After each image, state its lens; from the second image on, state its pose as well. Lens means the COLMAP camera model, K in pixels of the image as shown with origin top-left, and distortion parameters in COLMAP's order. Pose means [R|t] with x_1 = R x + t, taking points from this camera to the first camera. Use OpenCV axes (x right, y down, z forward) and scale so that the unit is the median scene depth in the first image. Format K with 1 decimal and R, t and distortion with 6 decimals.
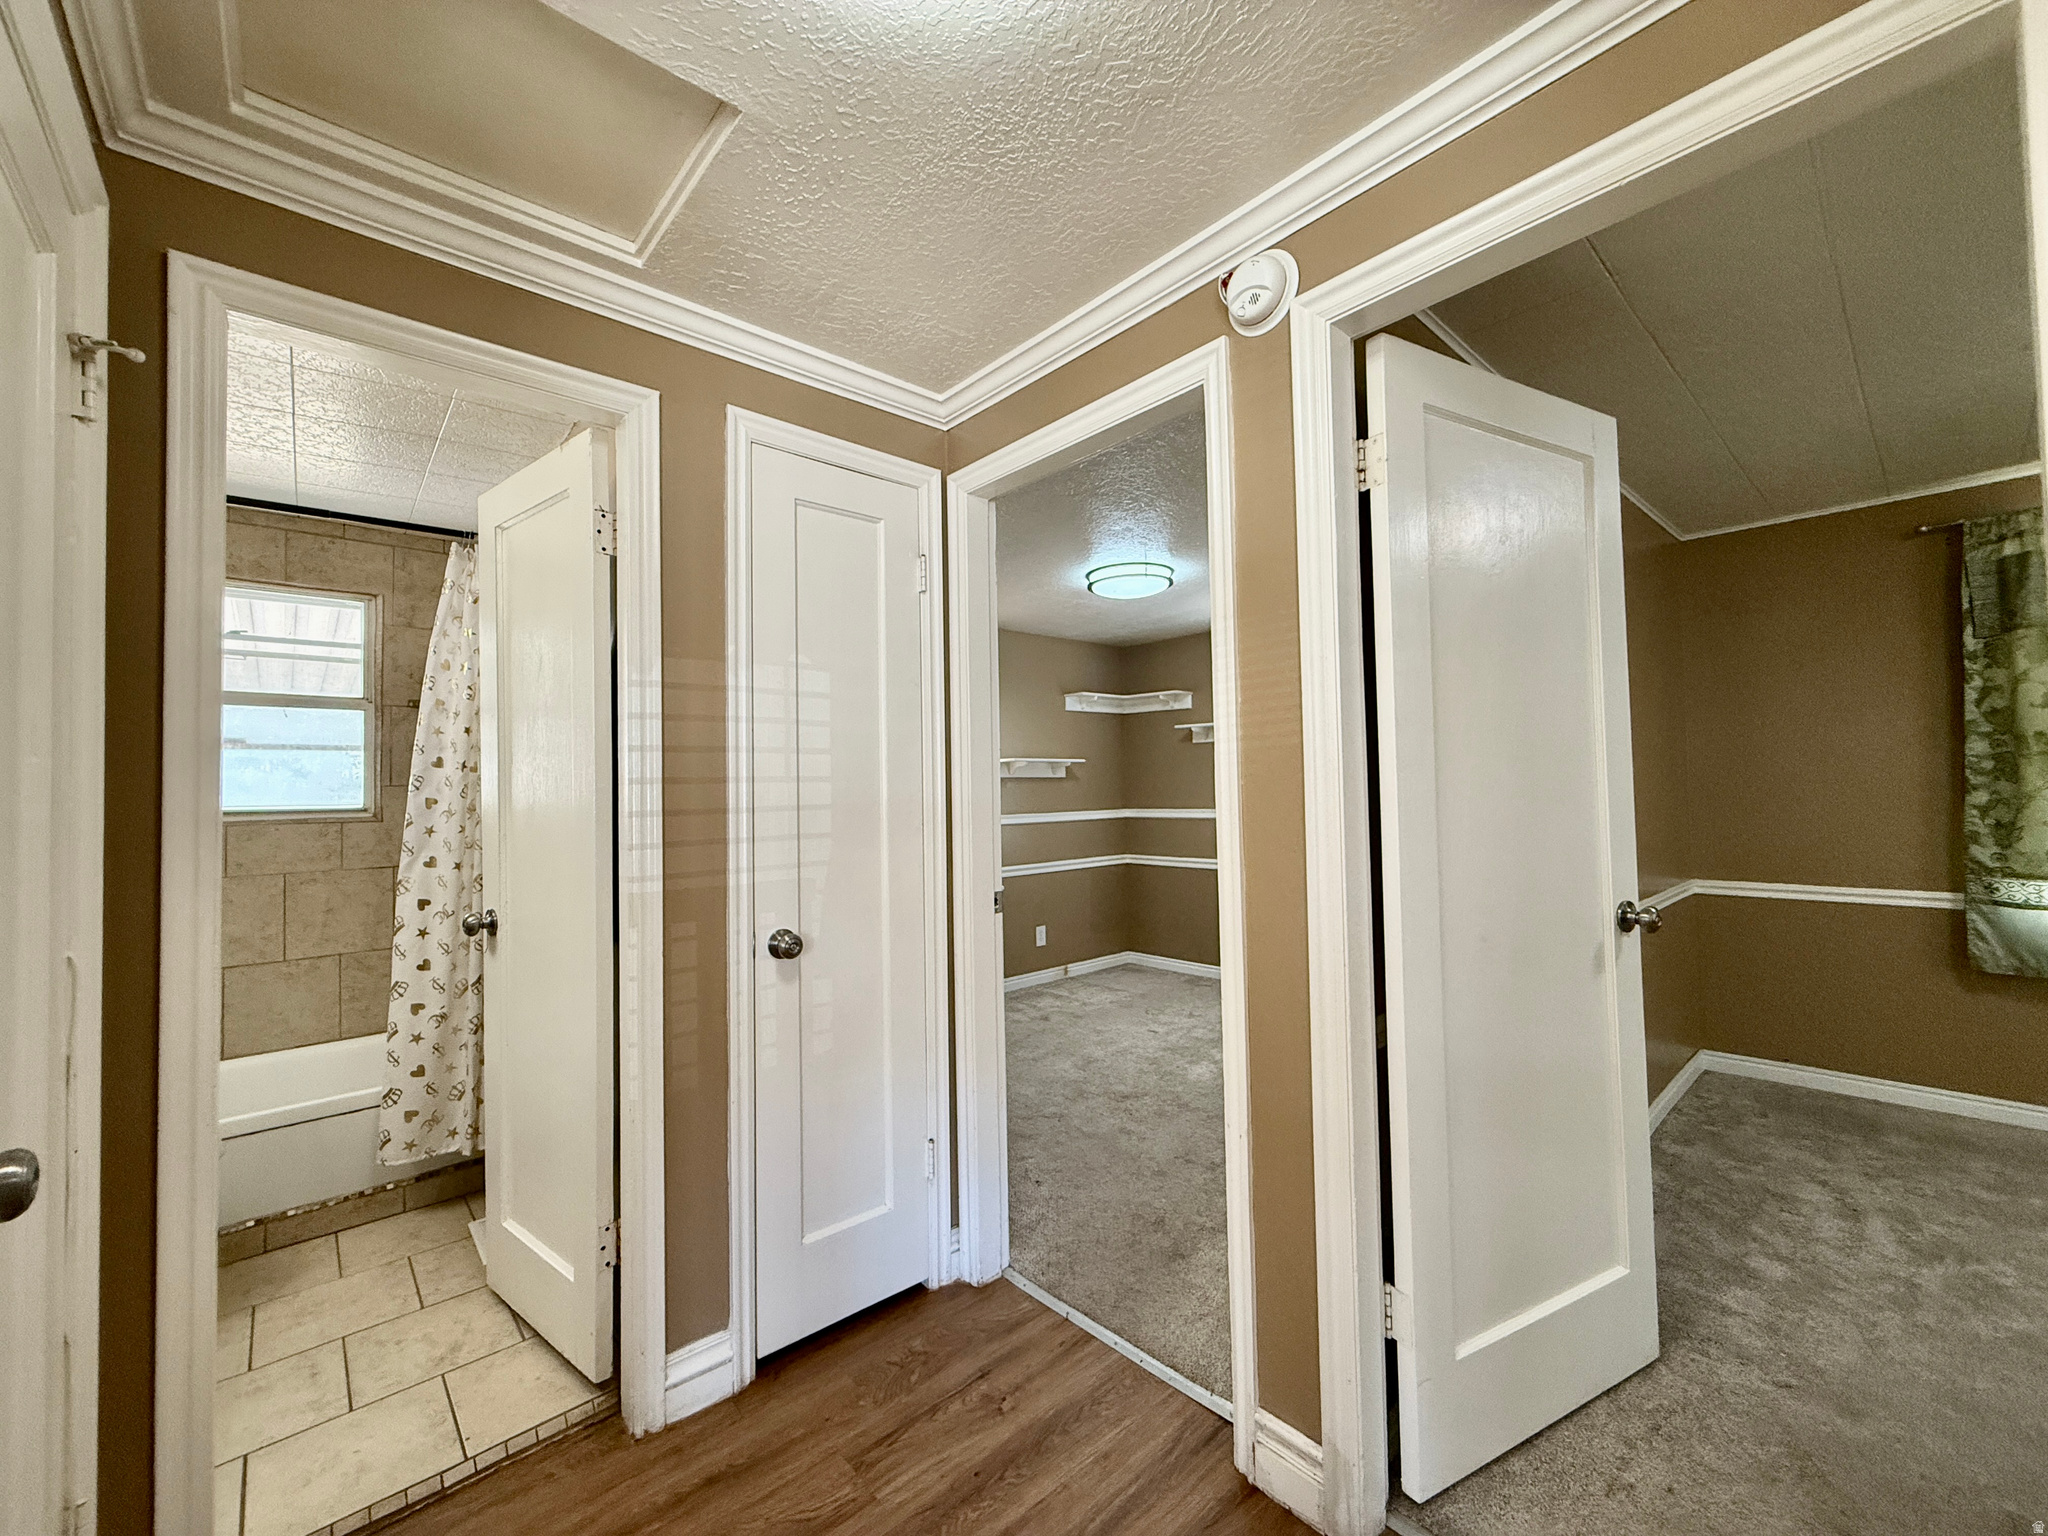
lens RADIAL K [[815.4, 0, 1019.0], [0, 815.4, 769.4], [0, 0, 1]] dist [-0.000317, 0.000311]
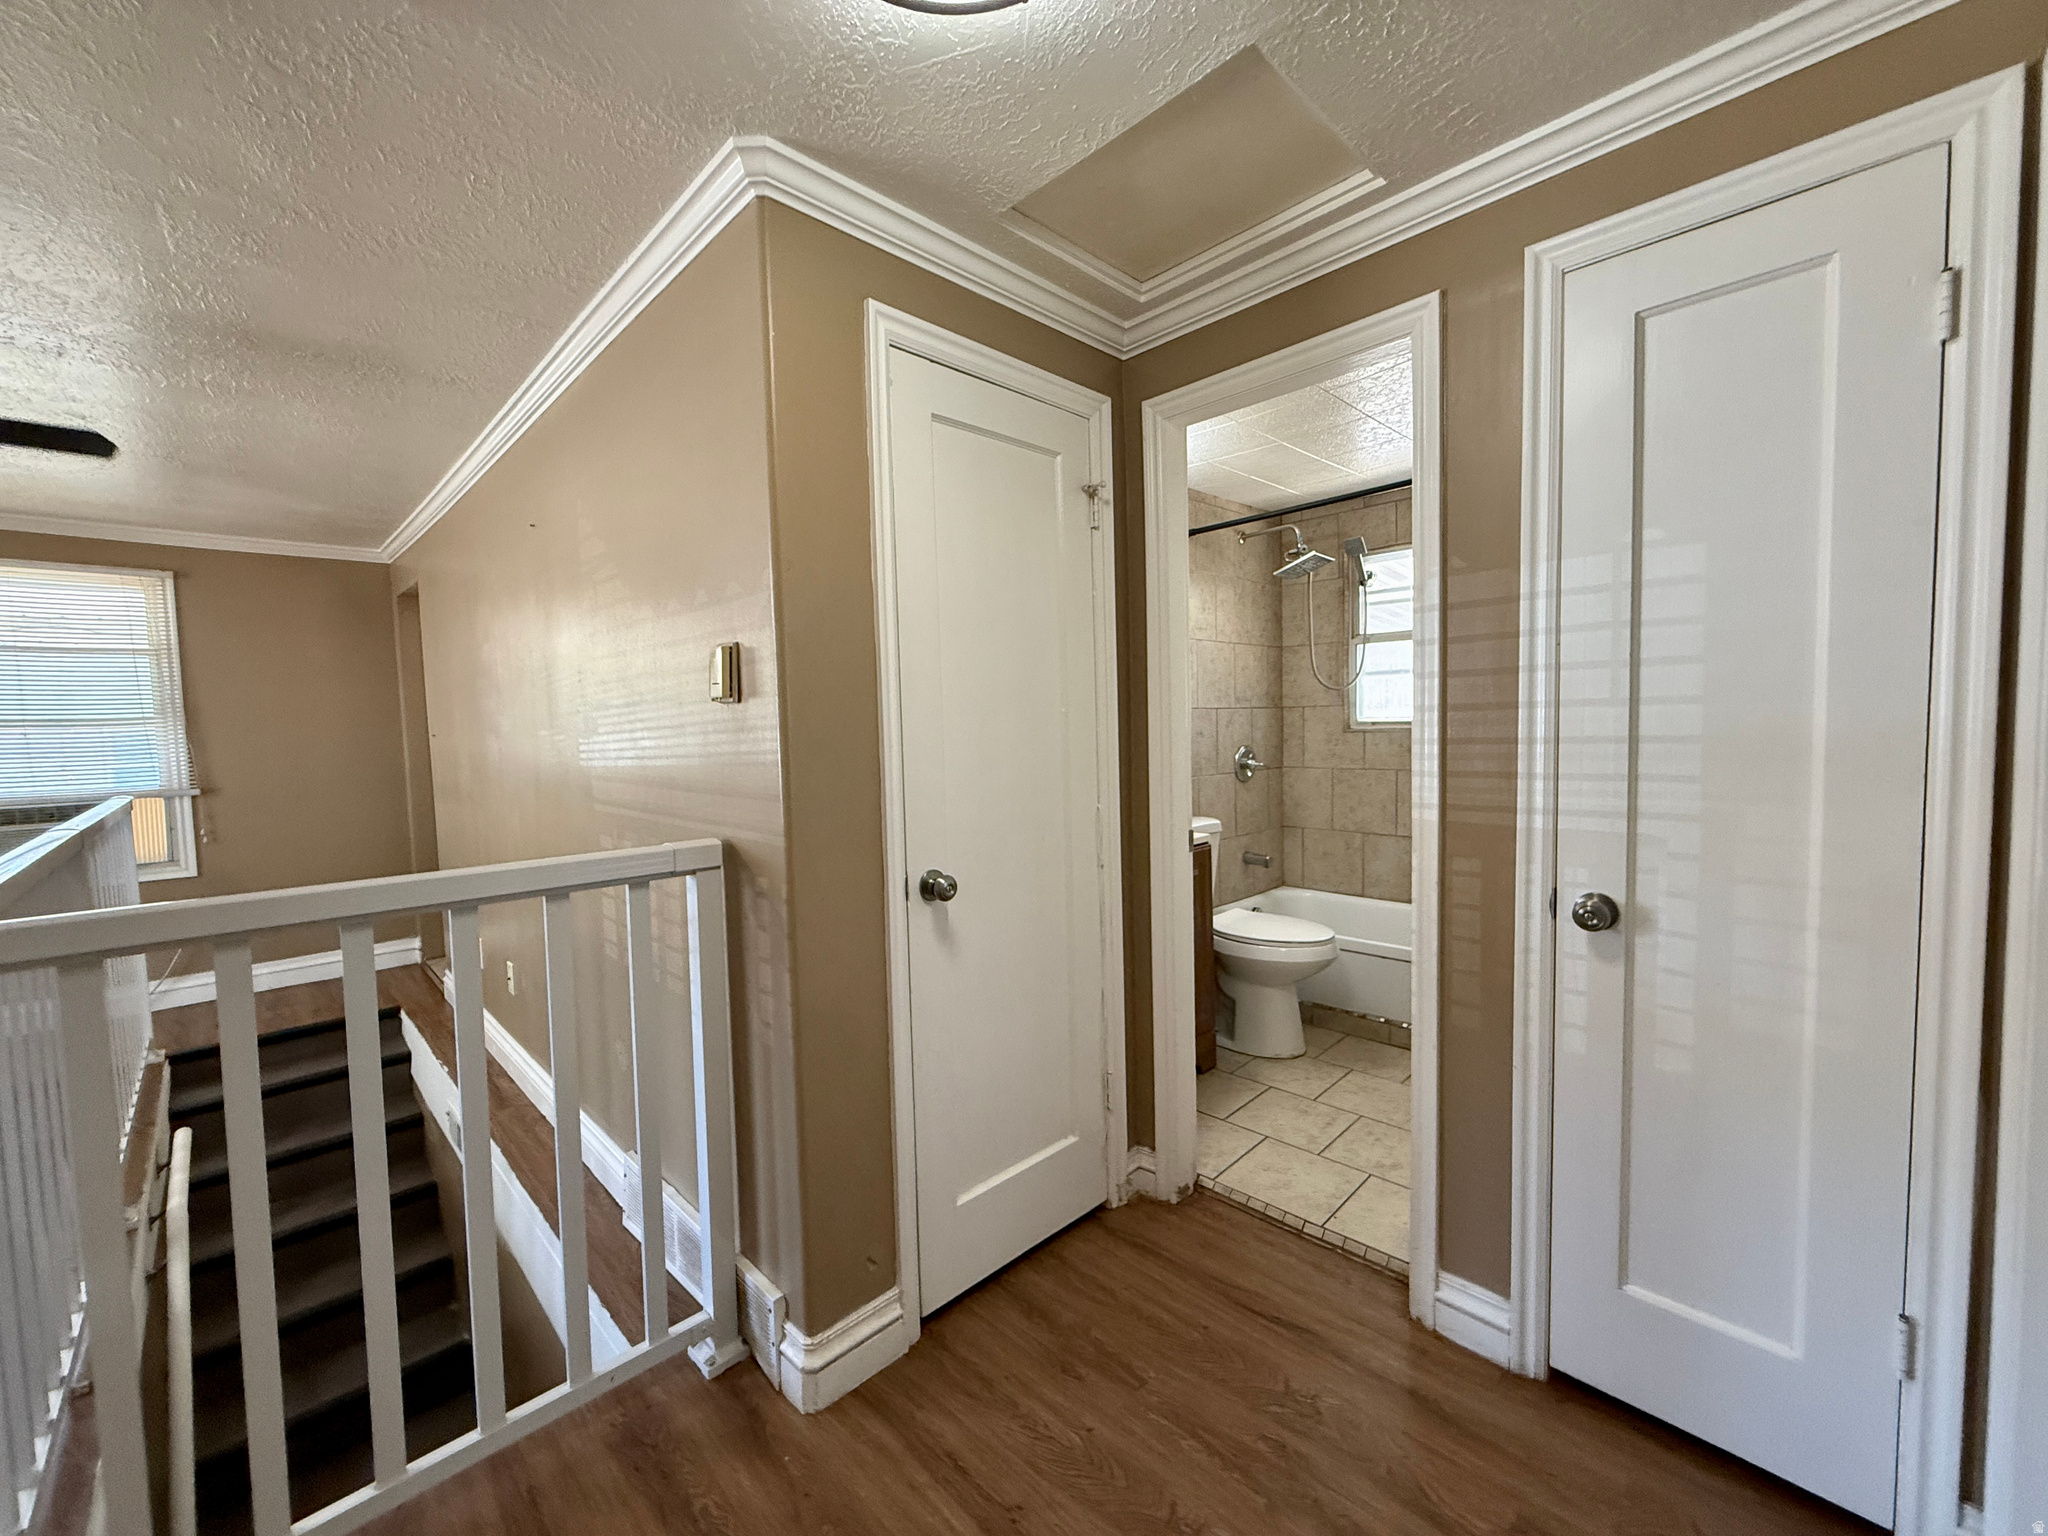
lens RADIAL K [[815.4, 0, 1026.0], [0, 815.4, 766.6], [0, 0, 1]] dist [-0.000317, 0.000311]
pose [[0.057963, 0.072805, -0.995660, 0.356071], [0.052361, 0.995743, 0.075859, -0.011461], [0.996945, -0.056531, 0.053904, 0.319725]]
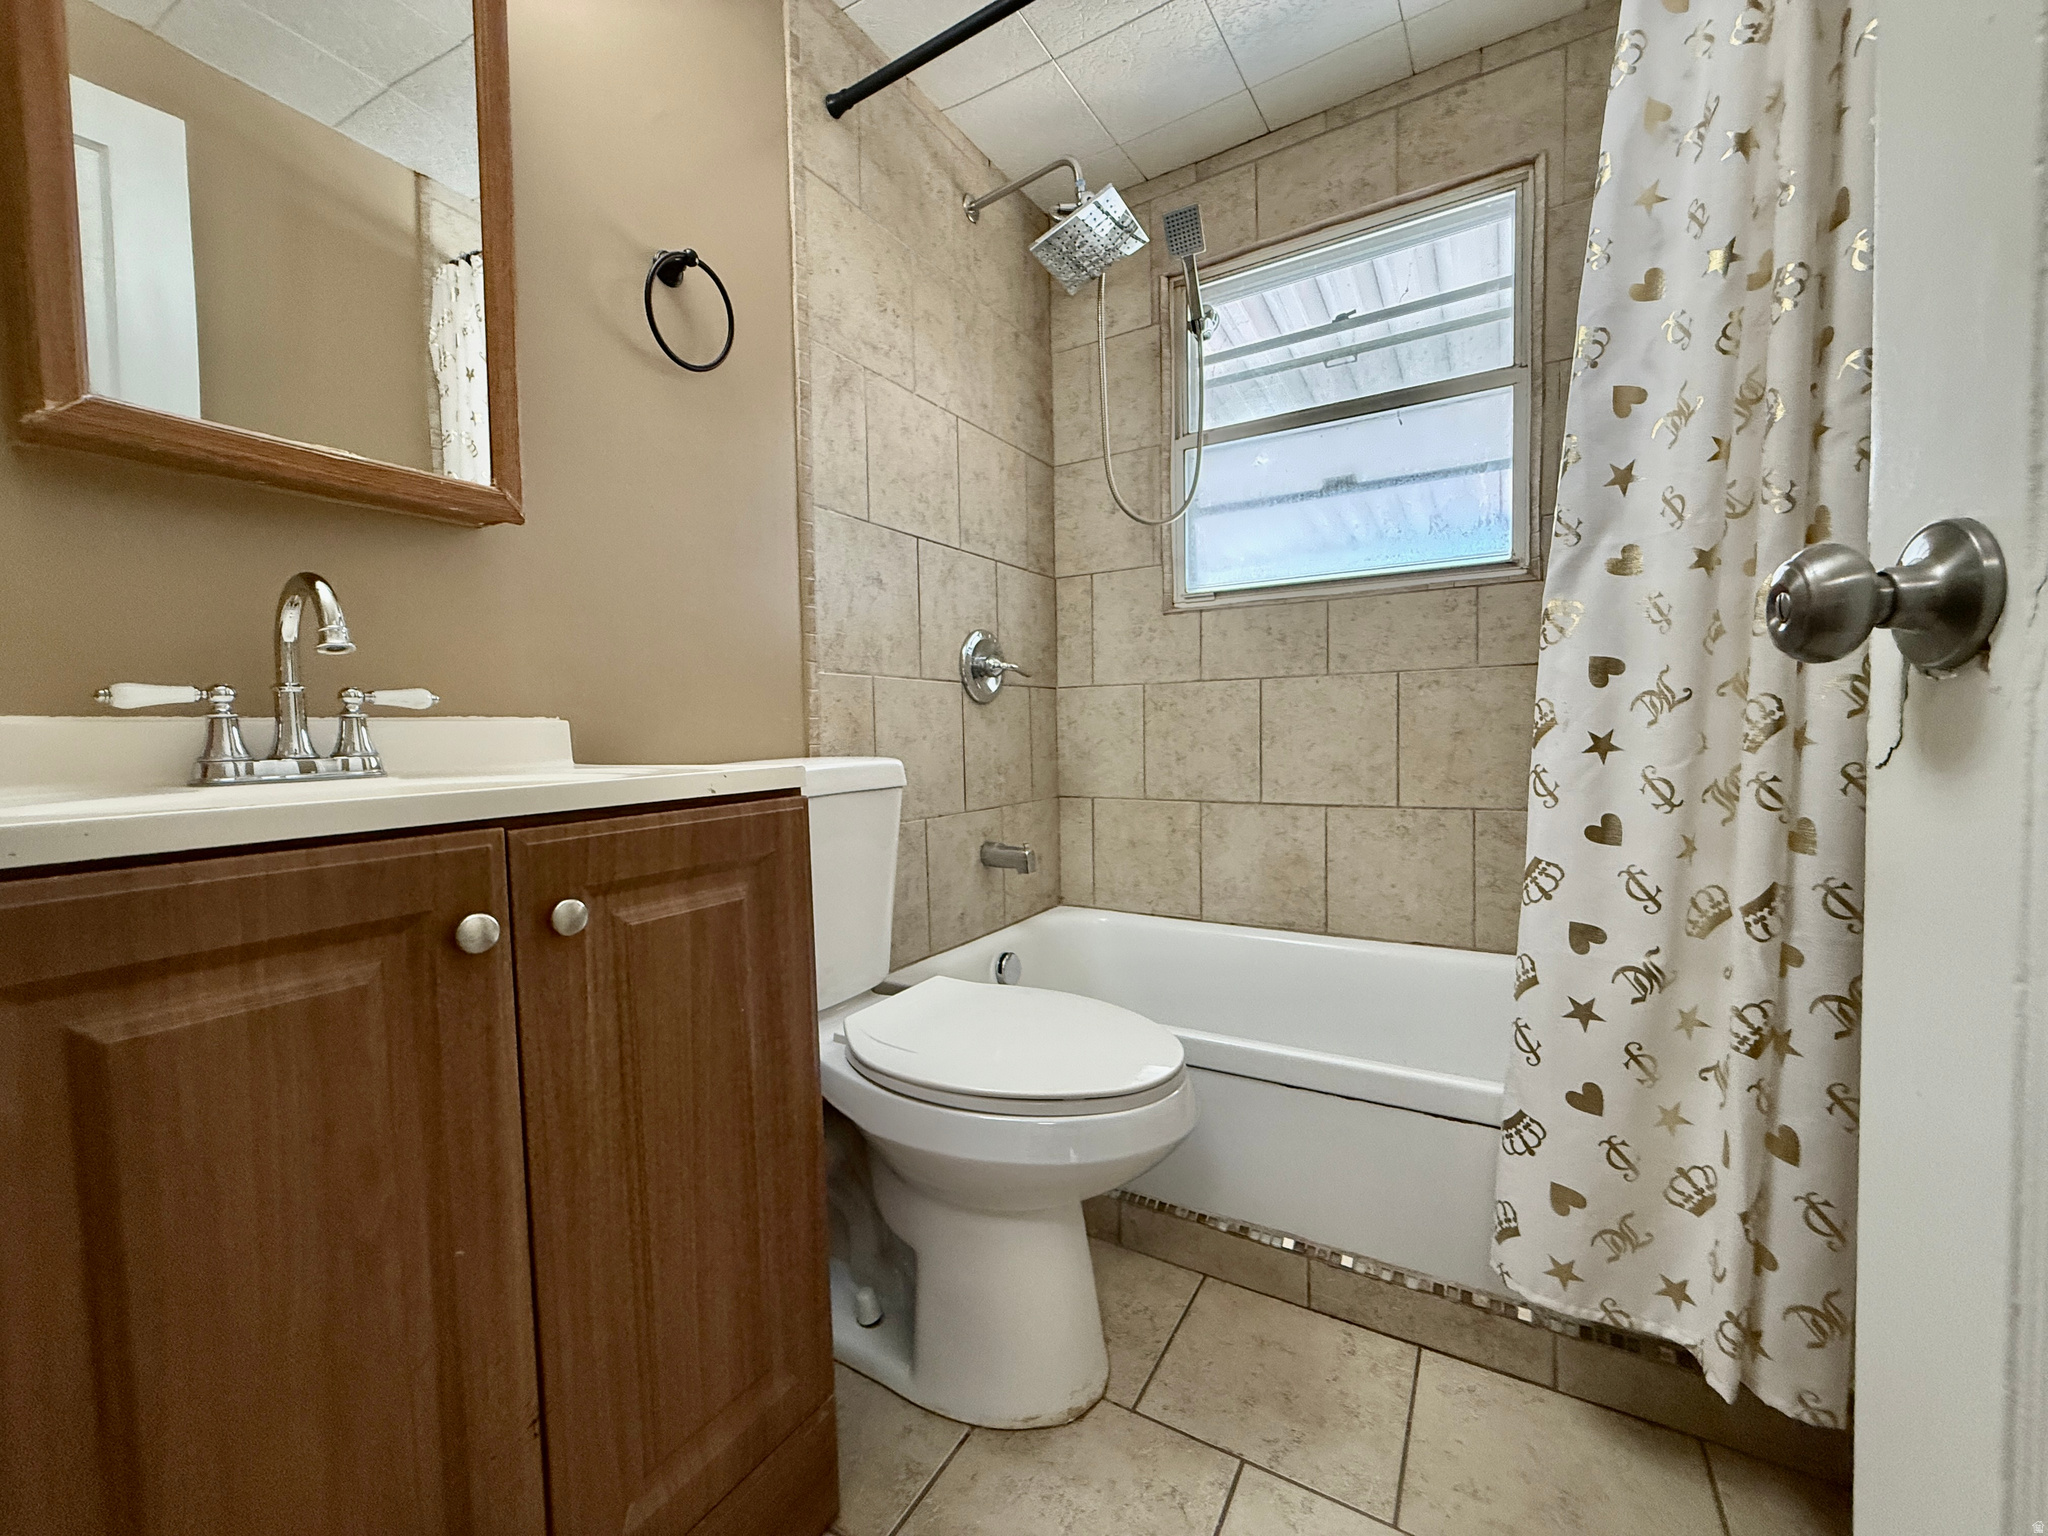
lens RADIAL K [[815.4, 0, 1016.9], [0, 815.4, 767.7], [0, 0, 1]] dist [-0.000317, 0.000311]
pose [[0.291950, 0.057220, -0.954720, -0.454533], [0.041195, 0.996530, 0.072323, 0.175037], [0.955546, -0.060445, 0.288579, 0.638989]]
